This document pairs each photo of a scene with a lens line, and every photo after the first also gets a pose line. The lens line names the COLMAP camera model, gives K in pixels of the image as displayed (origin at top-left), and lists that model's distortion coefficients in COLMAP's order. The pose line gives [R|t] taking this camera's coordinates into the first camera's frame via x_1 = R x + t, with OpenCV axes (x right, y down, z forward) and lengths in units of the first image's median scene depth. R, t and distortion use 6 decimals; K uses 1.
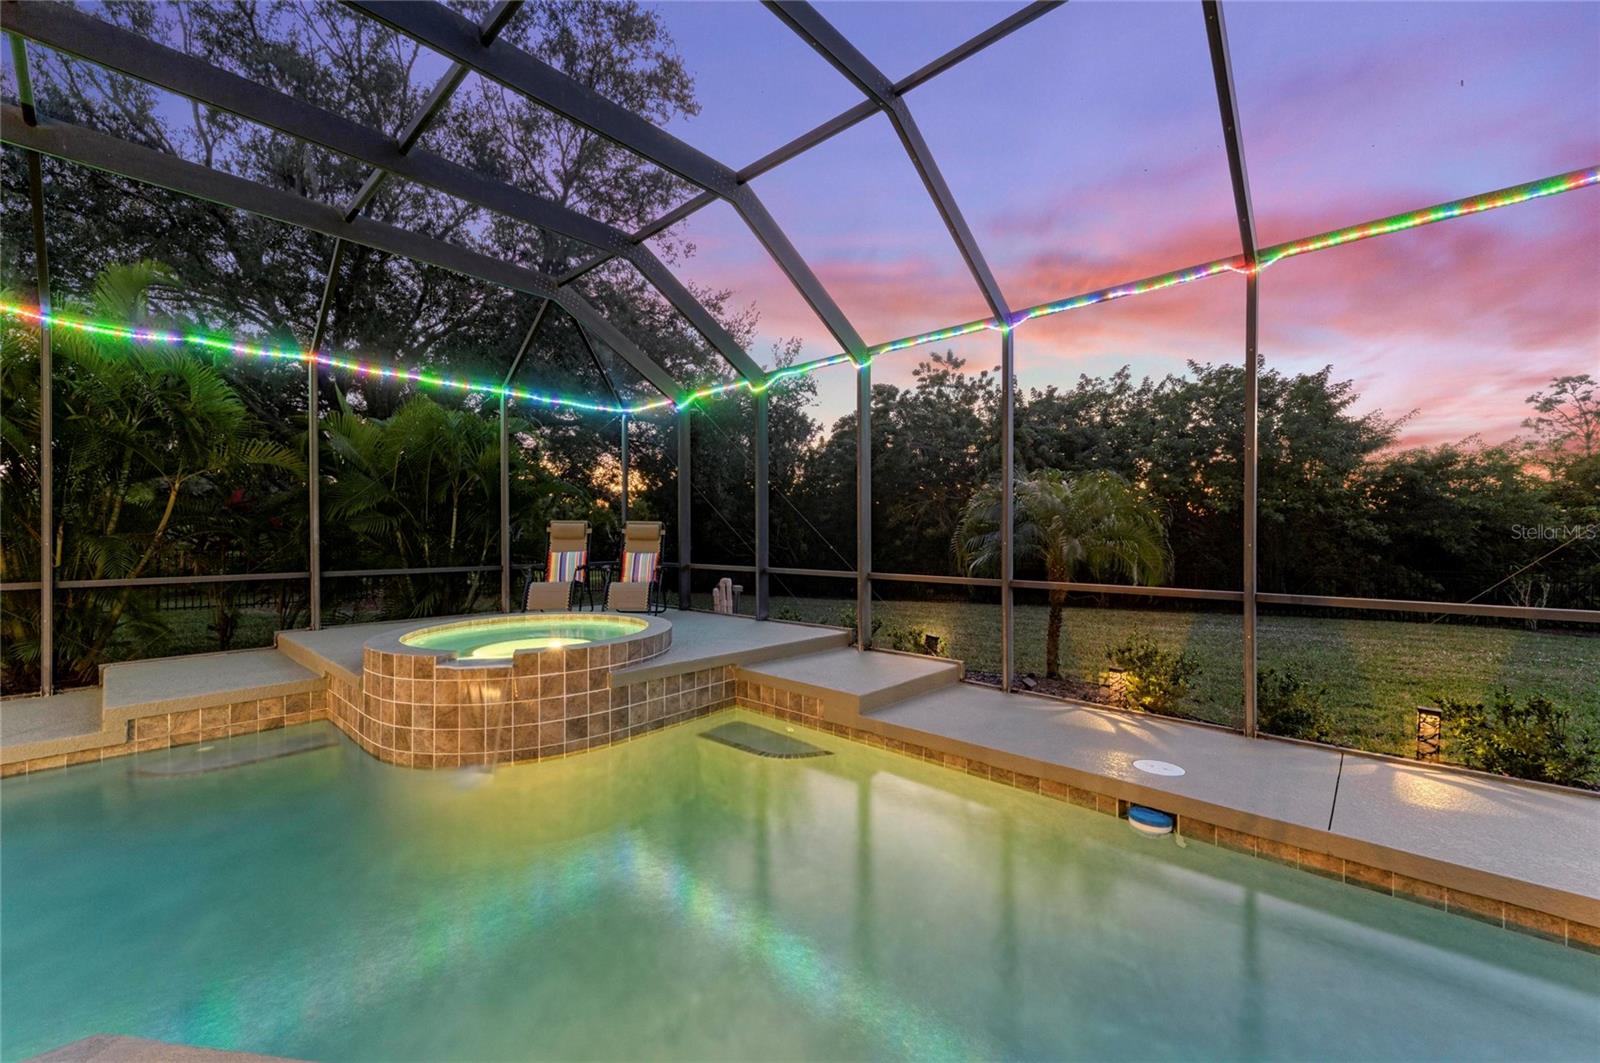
lens RADIAL K [[633.3, 0, 800.0], [0, 633.3, 531.5], [0, 0, 1]] dist [-0.001782, -0.000261]
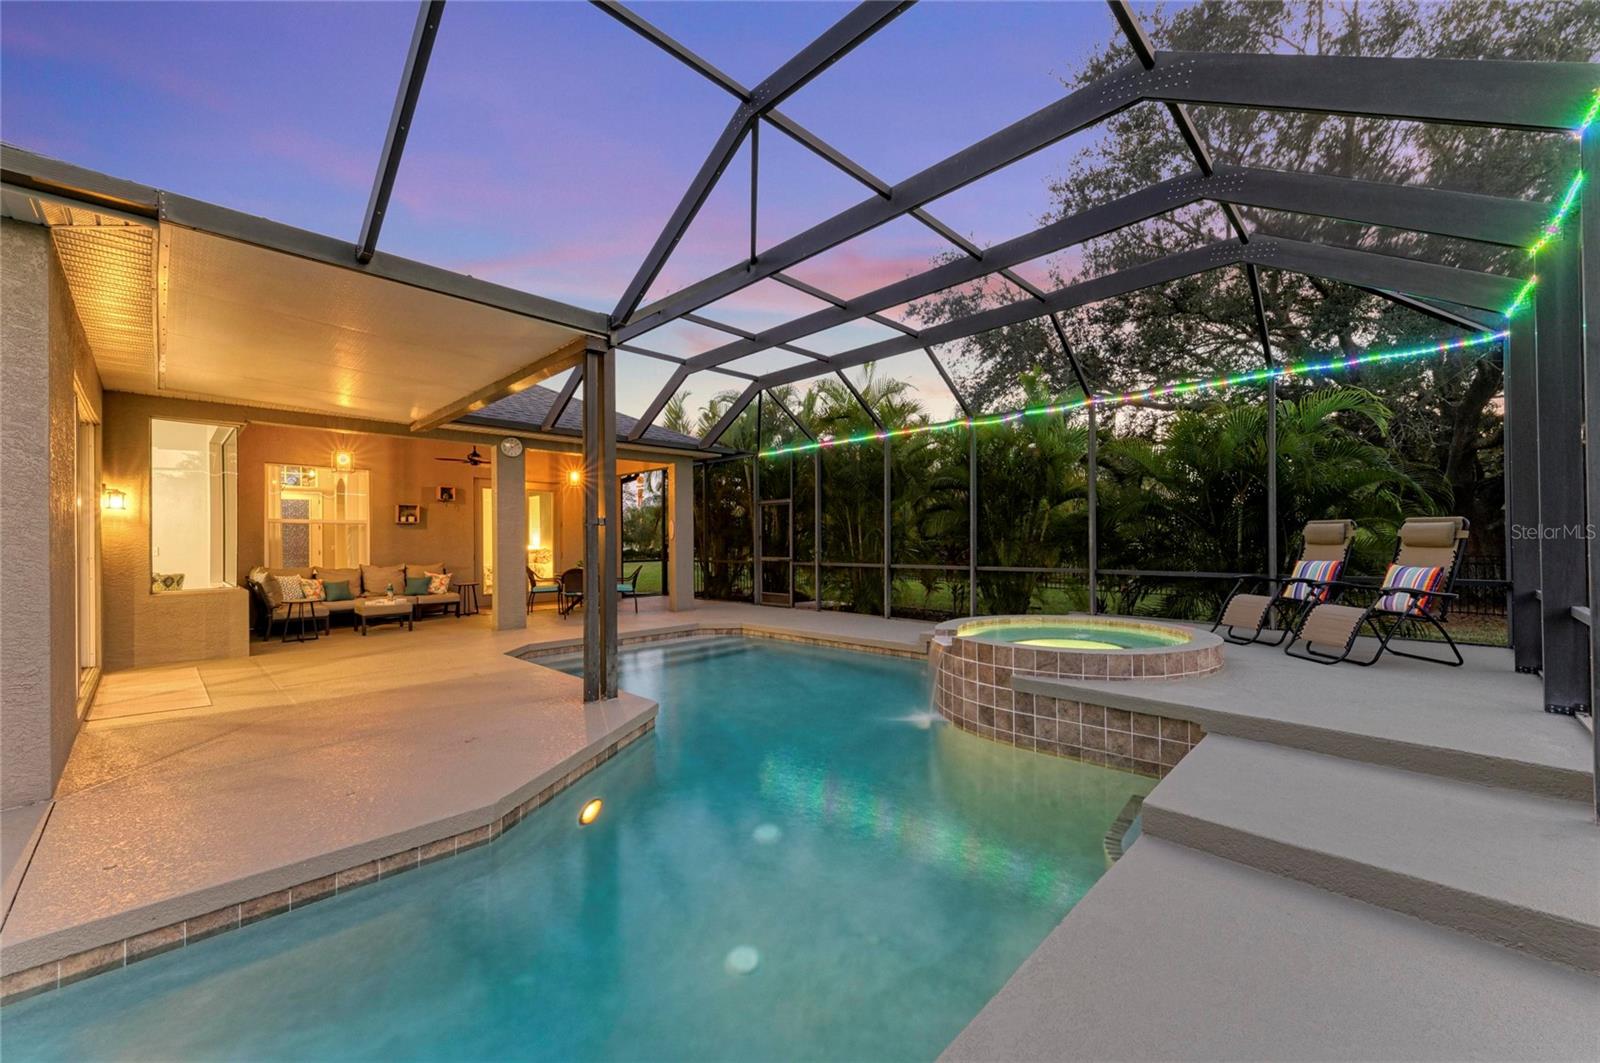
lens RADIAL K [[621.0, 0, 805.8], [0, 621.0, 537.3], [0, 0, 1]] dist [0.008036, -0.000274]
pose [[-0.035287, -0.002268, -0.999375, 0.400740], [0.011005, 0.999936, -0.002658, -0.001137], [0.999317, -0.011092, -0.035260, 0.386780]]
